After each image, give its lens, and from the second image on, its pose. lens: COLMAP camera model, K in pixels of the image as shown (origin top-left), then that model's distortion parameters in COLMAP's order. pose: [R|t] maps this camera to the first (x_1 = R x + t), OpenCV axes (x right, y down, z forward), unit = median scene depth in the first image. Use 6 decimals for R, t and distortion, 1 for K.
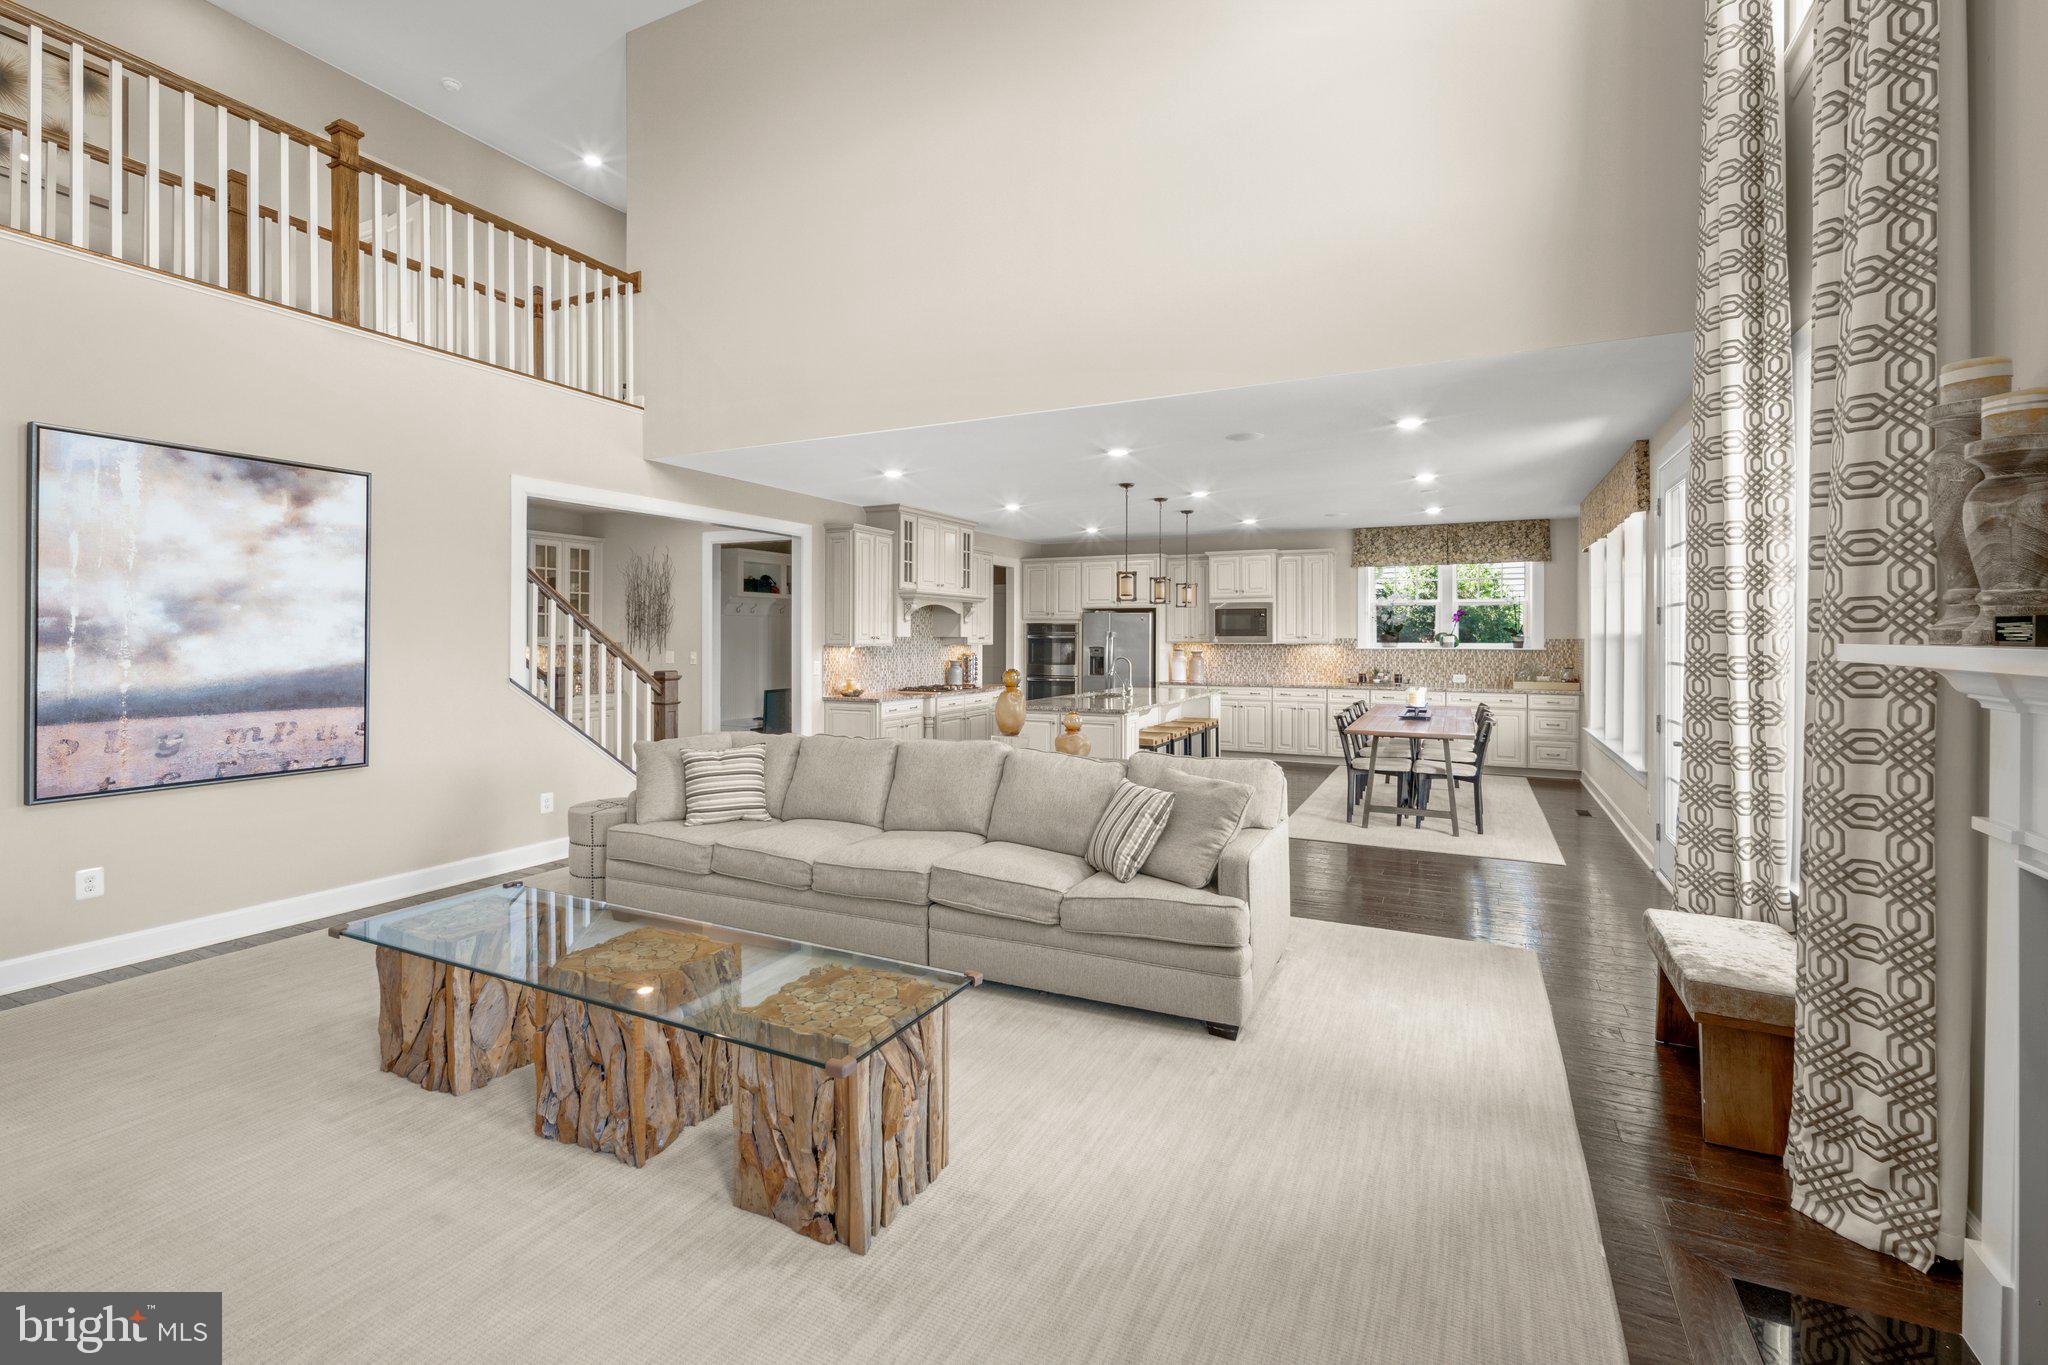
lens RADIAL K [[896.3, 0, 1024.4], [0, 896.3, 636.3], [0, 0, 1]] dist [0.009096, -0.004817]
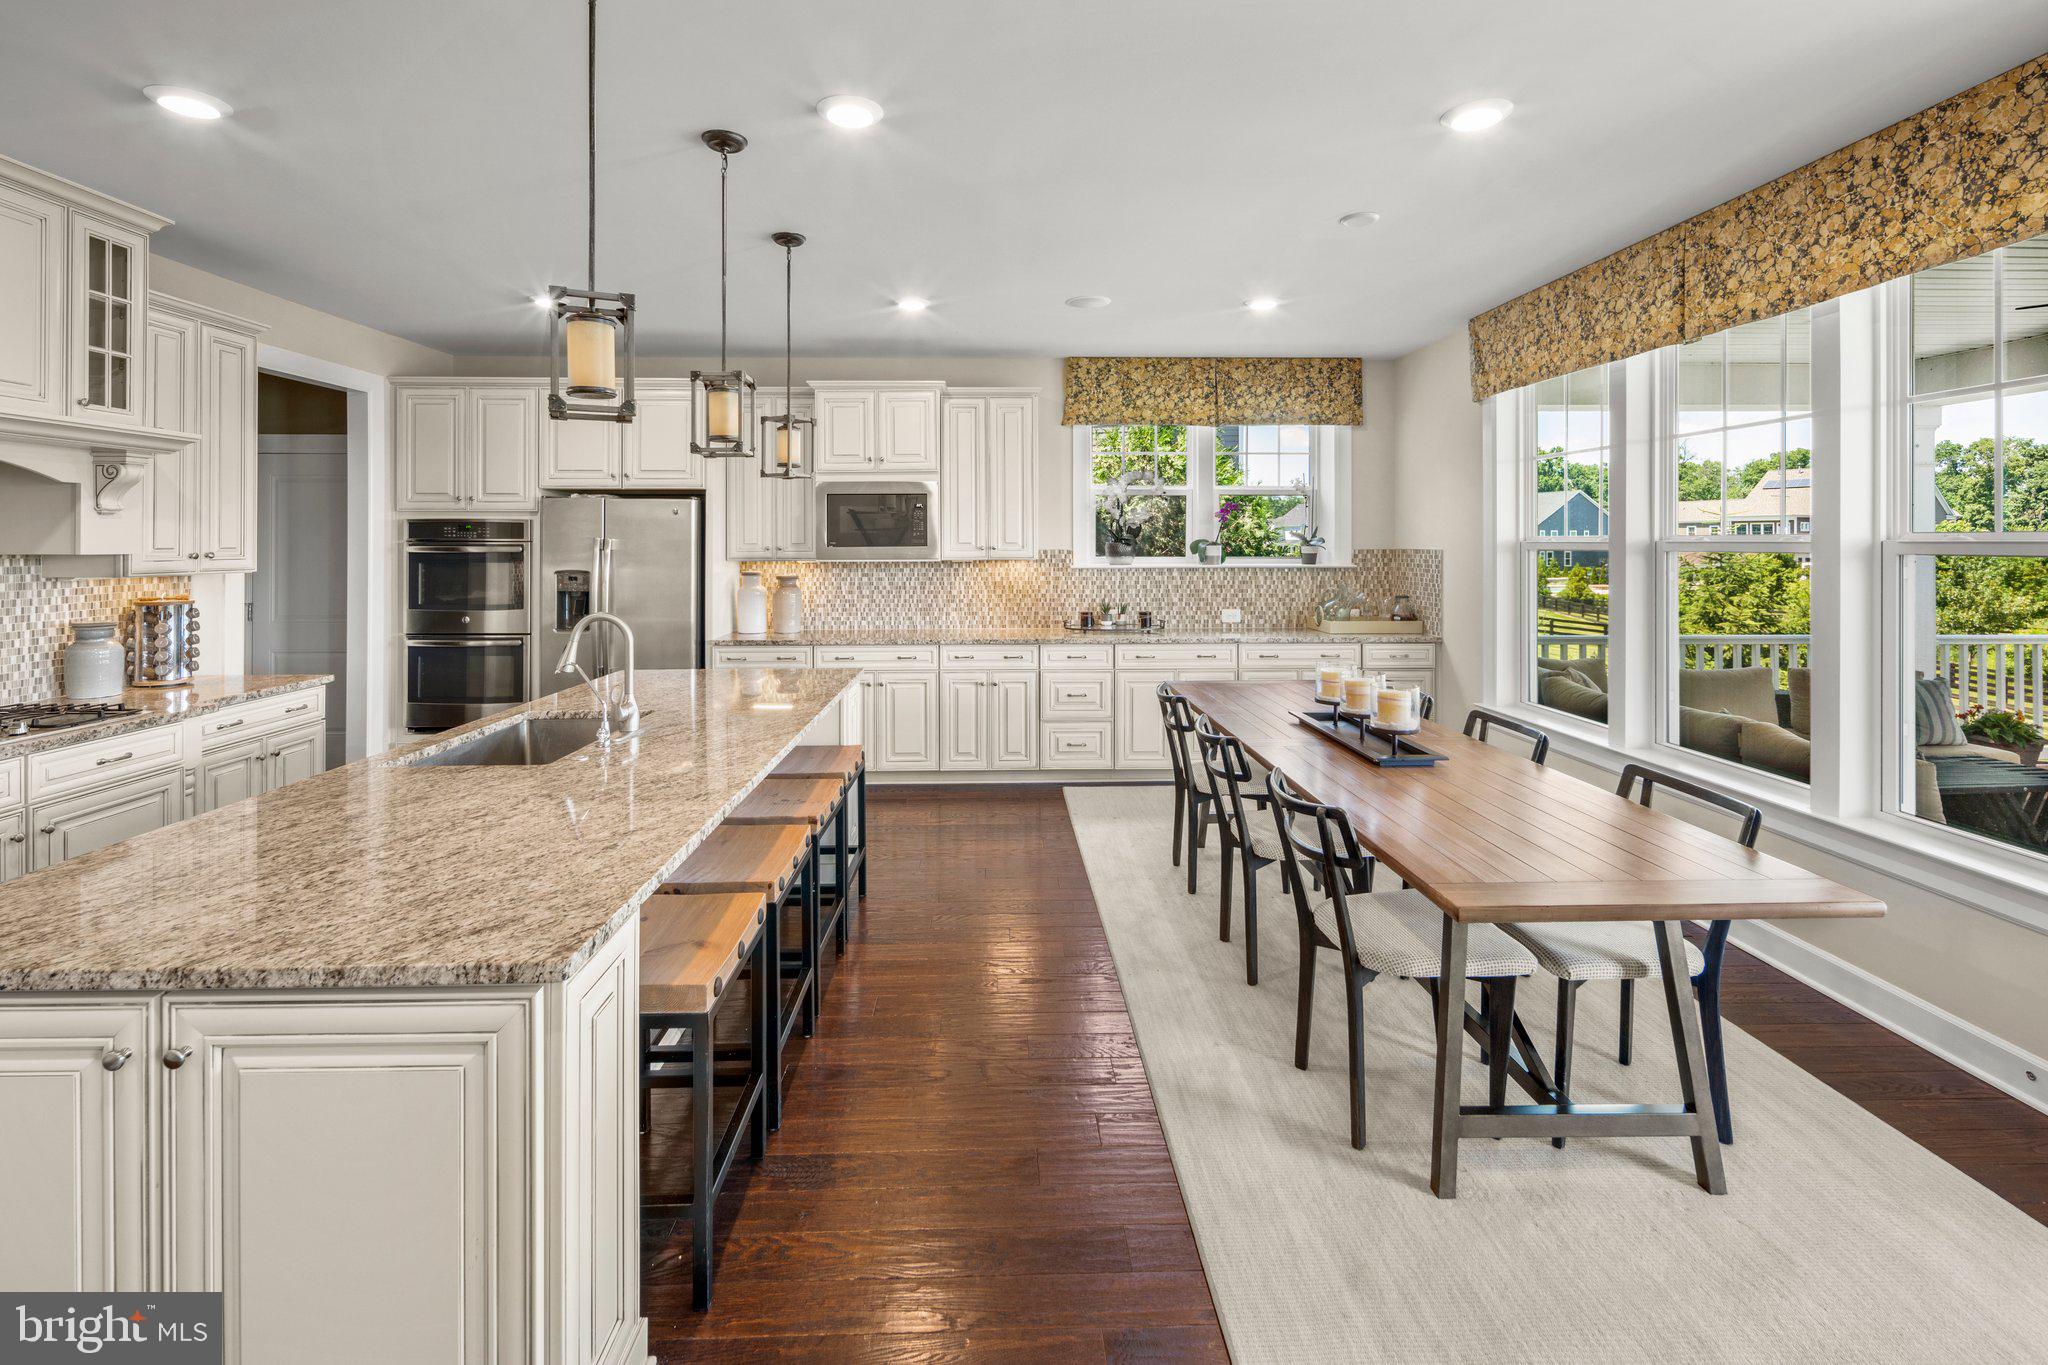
lens RADIAL K [[896.3, 0, 1012.8], [0, 896.3, 540.3], [0, 0, 1]] dist [0.009096, -0.004817]
pose [[0.886204, -0.001428, 0.463294, 0.087237], [0.002385, 0.999996, -0.001480, -0.003632], [-0.463290, 0.002416, 0.886204, 0.620742]]
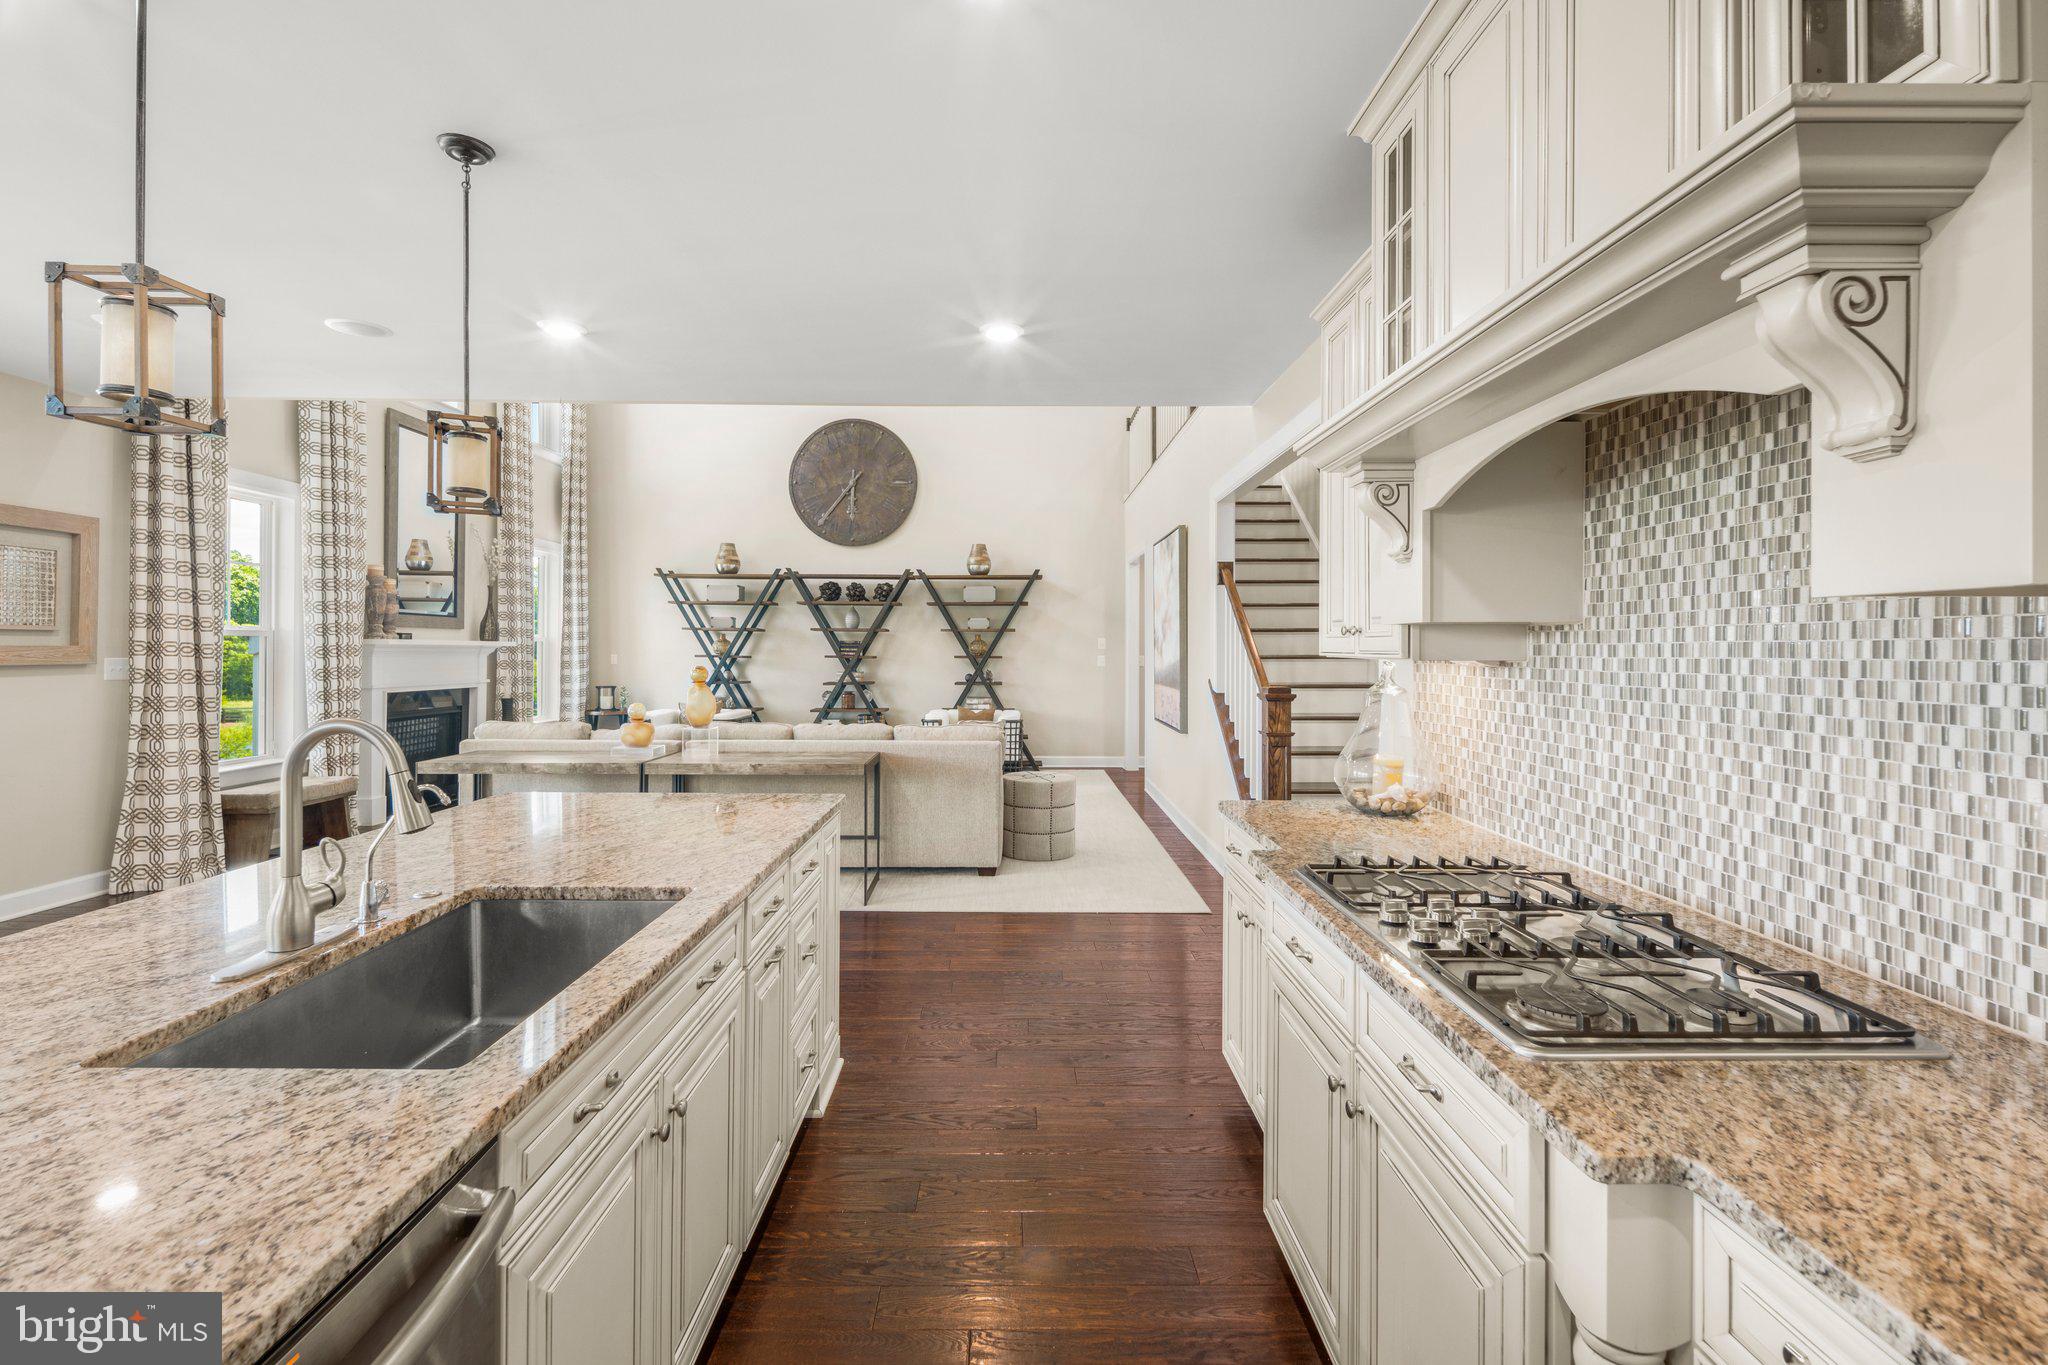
lens RADIAL K [[896.3, 0, 1018.8], [0, 896.3, 650.3], [0, 0, 1]] dist [0.009096, -0.004817]
pose [[-0.894041, -0.004877, -0.447959, 0.069107], [-0.005686, 0.999984, 0.000460, 0.008284], [0.447950, 0.002959, -0.894054, 1.180258]]
